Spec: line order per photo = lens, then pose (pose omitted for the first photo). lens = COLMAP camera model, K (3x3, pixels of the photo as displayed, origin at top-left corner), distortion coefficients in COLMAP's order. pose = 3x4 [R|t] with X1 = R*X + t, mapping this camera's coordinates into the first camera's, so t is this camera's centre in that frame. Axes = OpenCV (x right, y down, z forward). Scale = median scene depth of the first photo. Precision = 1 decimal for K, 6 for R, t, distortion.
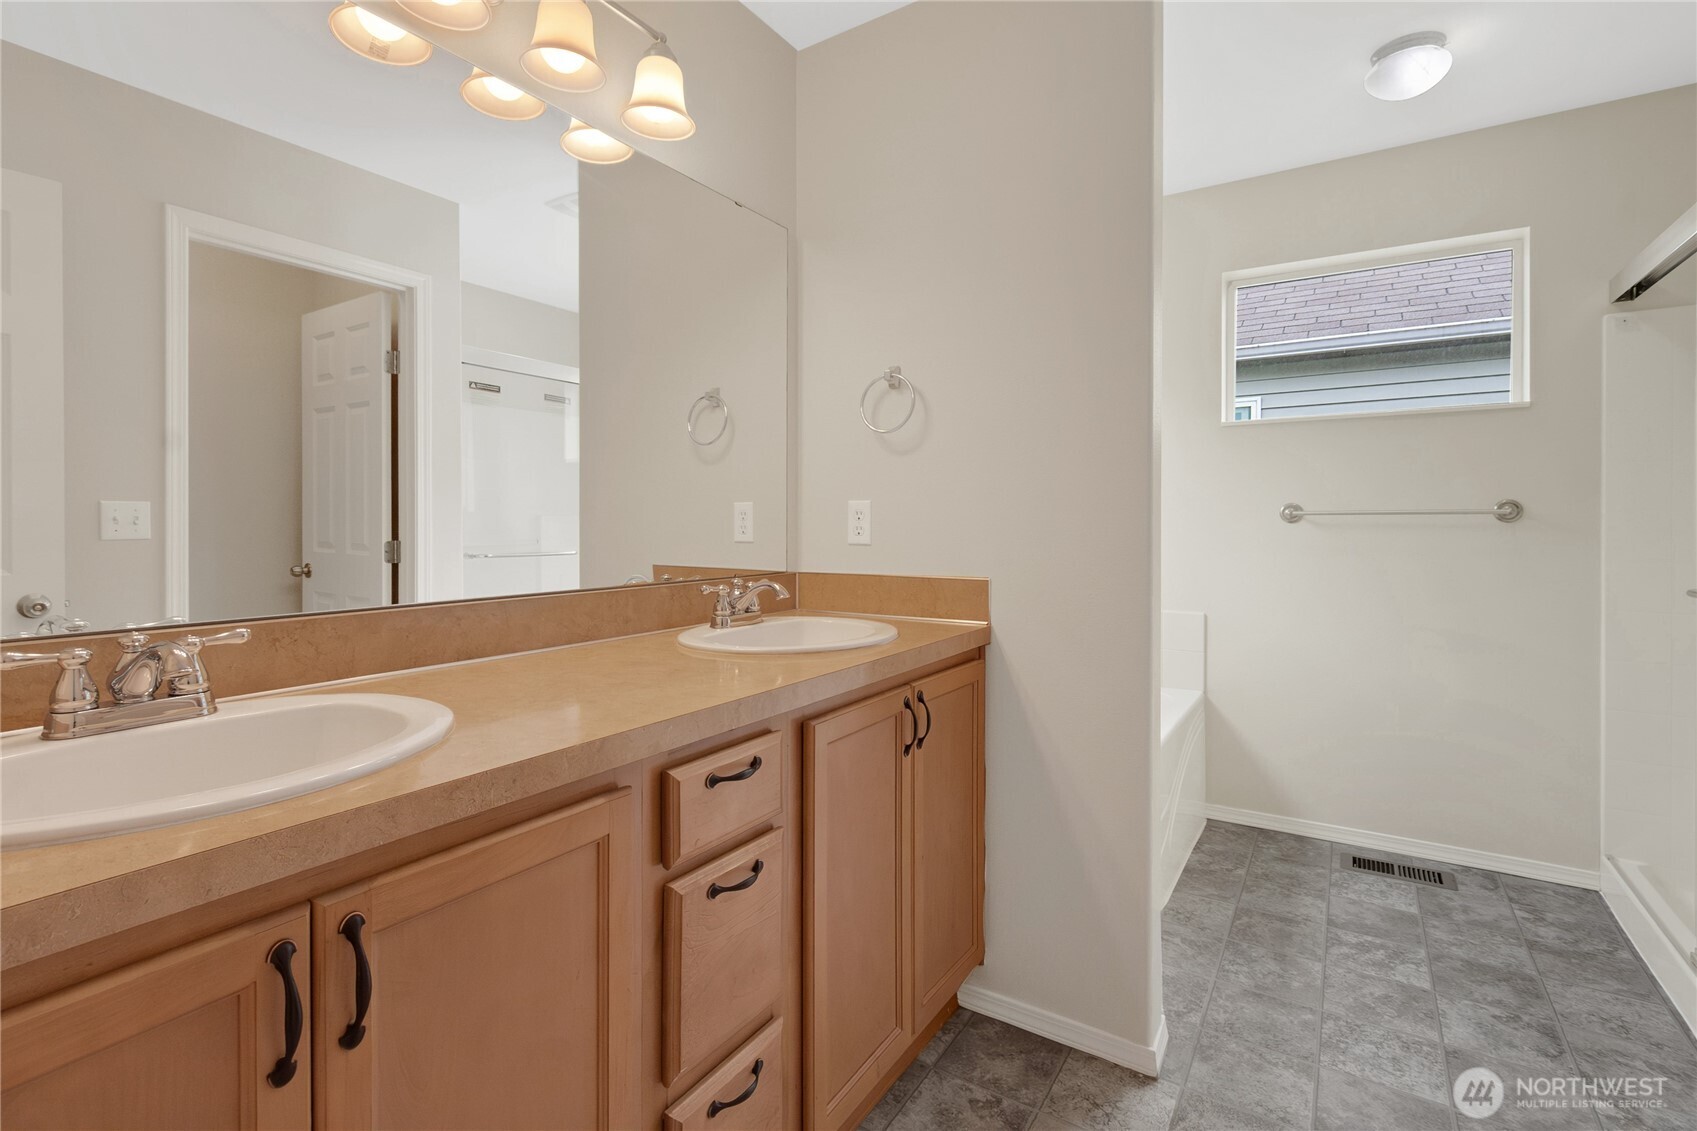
lens RADIAL K [[781.8, 0, 850.1], [0, 781.8, 537.6], [0, 0, 1]] dist [0.002098, -0.000276]
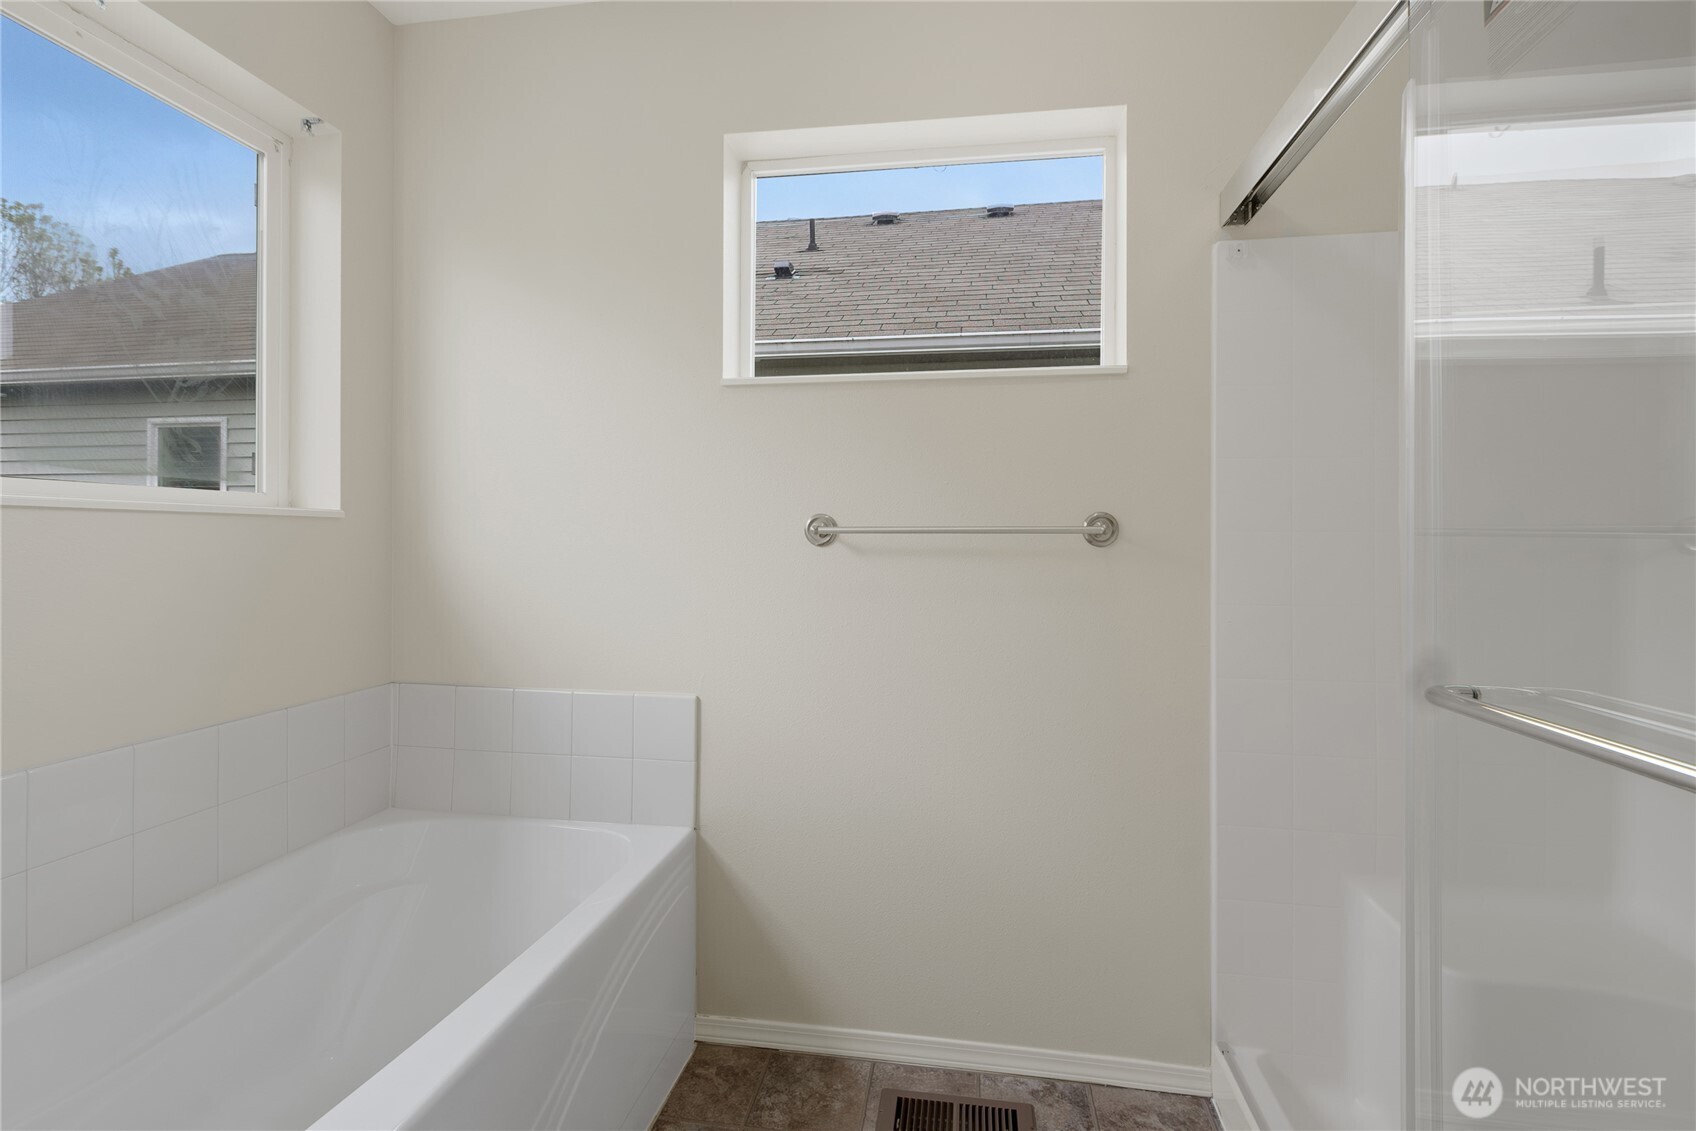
lens RADIAL K [[791.6, 0, 848.0], [0, 791.6, 565.5], [0, 0, 1]] dist [0.011684, 0.000029]
pose [[0.914224, -0.003647, 0.405193, 0.366034], [0.001373, 0.999982, 0.005903, -0.007592], [-0.405207, -0.004840, 0.914212, 0.463718]]
